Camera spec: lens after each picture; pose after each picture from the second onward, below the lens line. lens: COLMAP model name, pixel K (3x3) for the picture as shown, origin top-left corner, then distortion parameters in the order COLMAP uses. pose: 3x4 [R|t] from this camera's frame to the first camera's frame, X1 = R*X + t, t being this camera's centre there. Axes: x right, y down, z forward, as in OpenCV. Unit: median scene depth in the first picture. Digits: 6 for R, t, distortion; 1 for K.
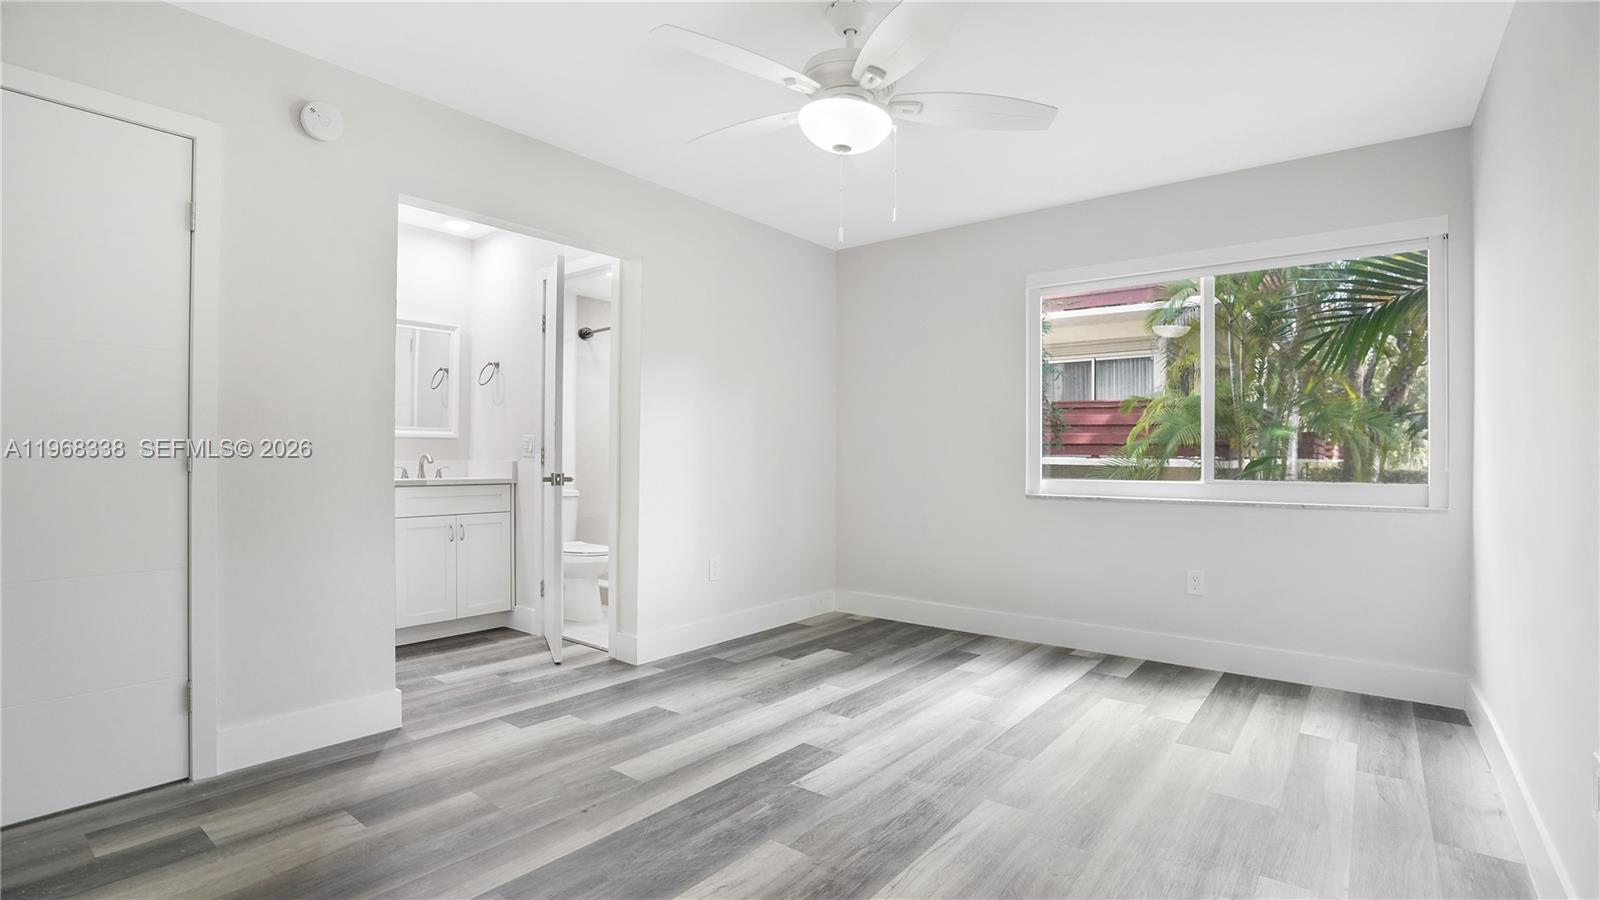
lens RADIAL K [[752.7, 0, 797.1], [0, 752.7, 449.7], [0, 0, 1]] dist [-0.049558, 0.018385]
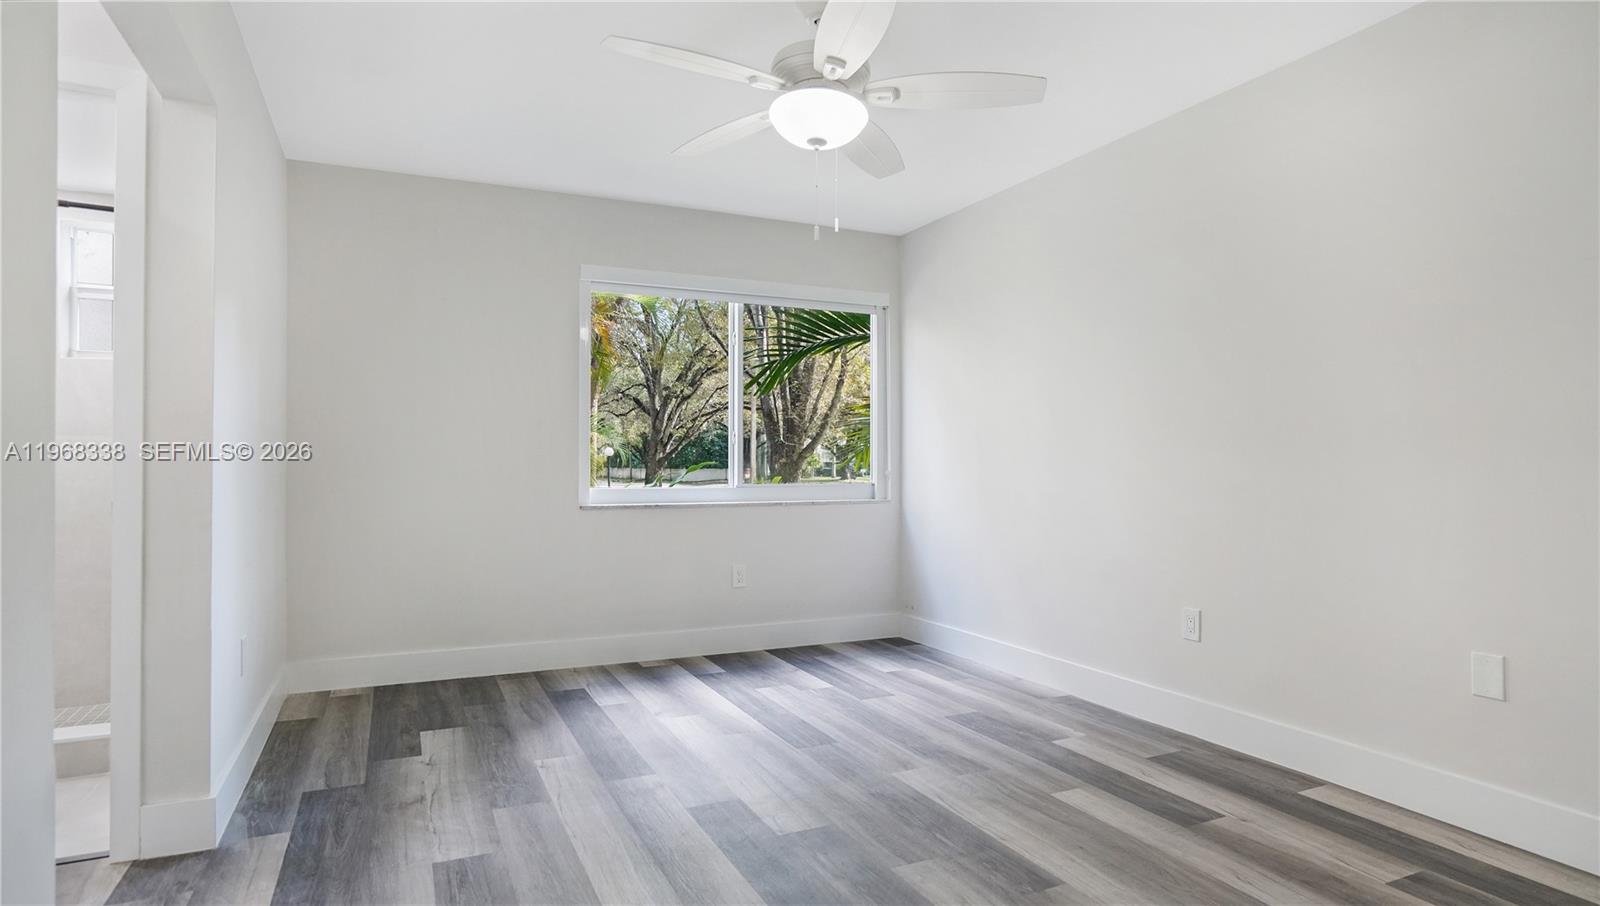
lens RADIAL K [[865.9, 0, 805.2], [0, 865.9, 457.2], [0, 0, 1]] dist [-0.019756, 0.001493]
pose [[0.438245, 0.003934, 0.898847, -0.609874], [-0.007293, 0.999973, -0.000820, 0.000218], [-0.898826, -0.006196, 0.438261, 0.350623]]
